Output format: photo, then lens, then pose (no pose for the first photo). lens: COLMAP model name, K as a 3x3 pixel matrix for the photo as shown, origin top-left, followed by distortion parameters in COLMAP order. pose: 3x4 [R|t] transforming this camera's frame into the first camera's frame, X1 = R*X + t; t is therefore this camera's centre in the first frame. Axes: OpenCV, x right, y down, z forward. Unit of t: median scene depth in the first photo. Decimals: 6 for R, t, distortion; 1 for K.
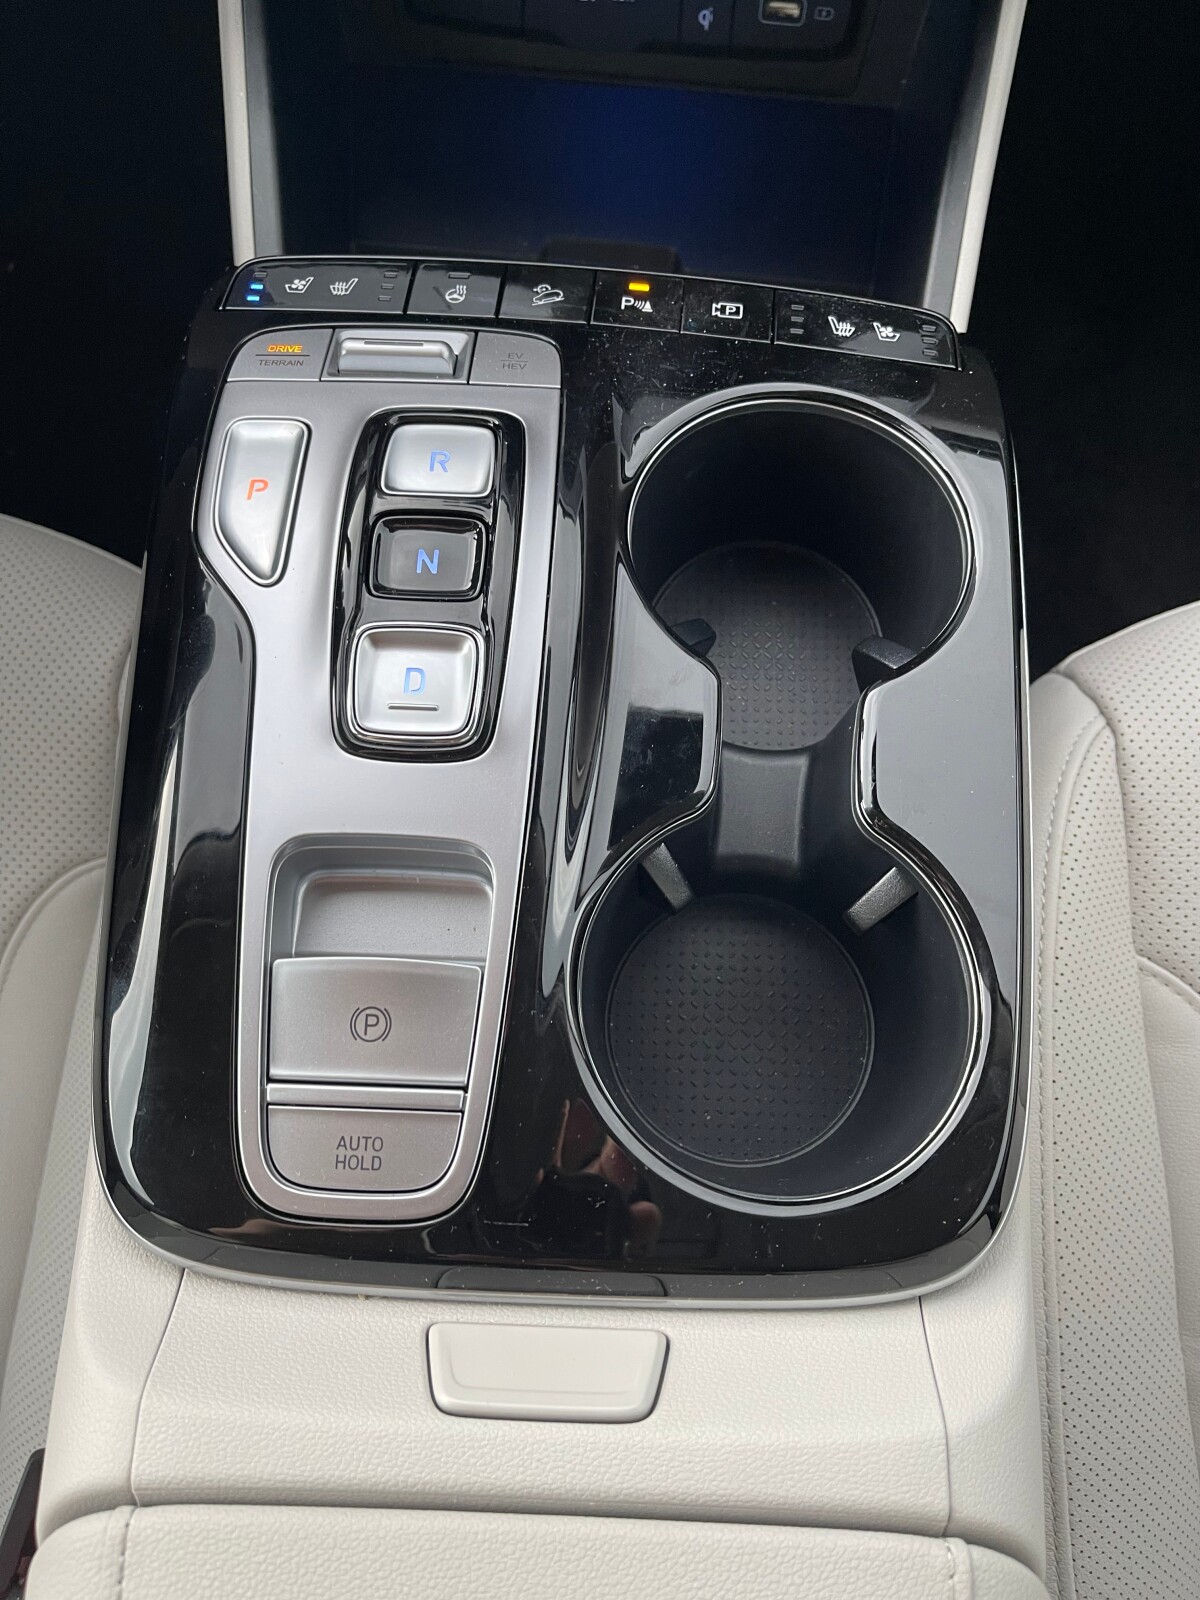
lens RADIAL K [[1267.1, 0, 608.1], [0, 1267.1, 791.2], [0, 0, 1]] dist [0.008862, -0.034808]
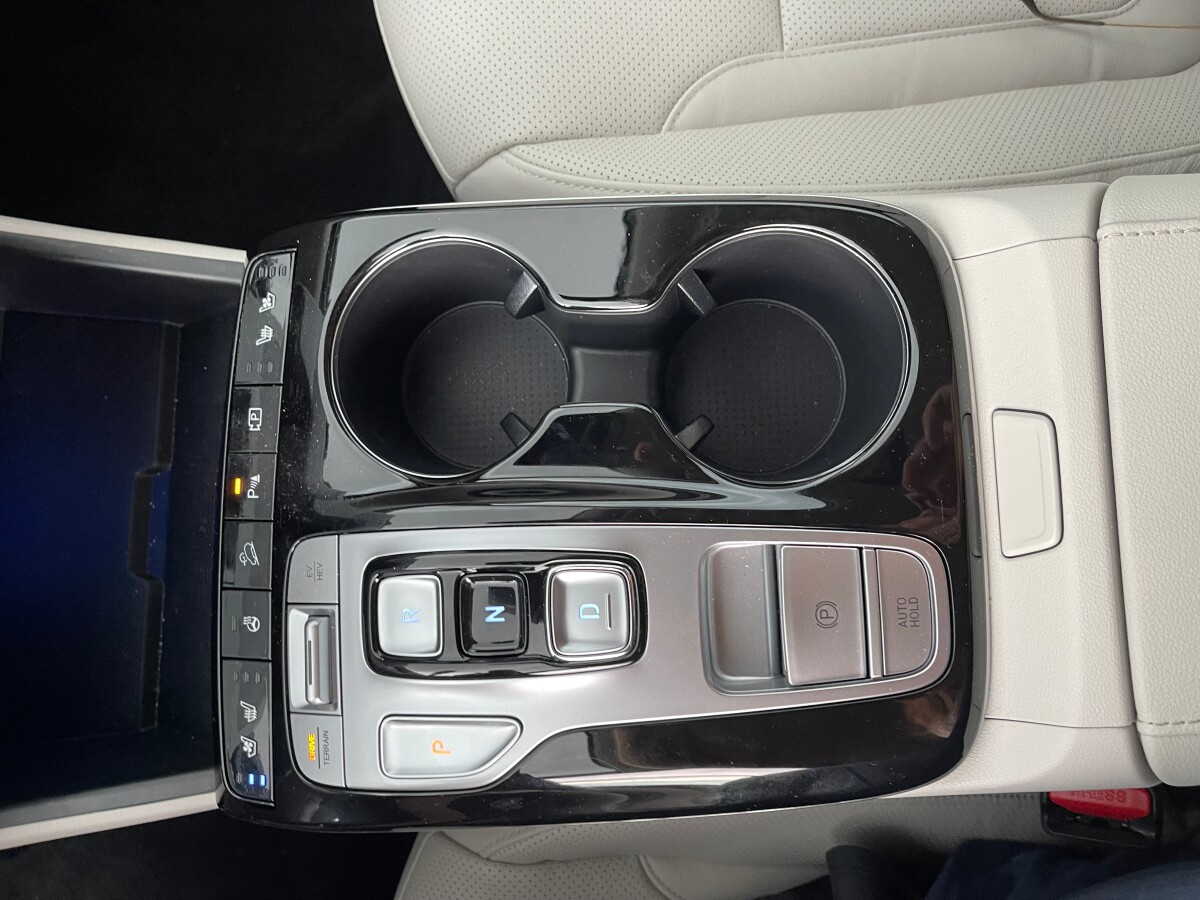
lens RADIAL K [[950.3, 0, 602.9], [0, 950.3, 446.2], [0, 0, 1]] dist [0.008862, -0.034808]
pose [[-0.076899, -0.994184, 0.075400, -0.039562], [0.973808, -0.058663, 0.219673, -0.247713], [-0.213973, 0.090318, 0.972655, -0.058840]]
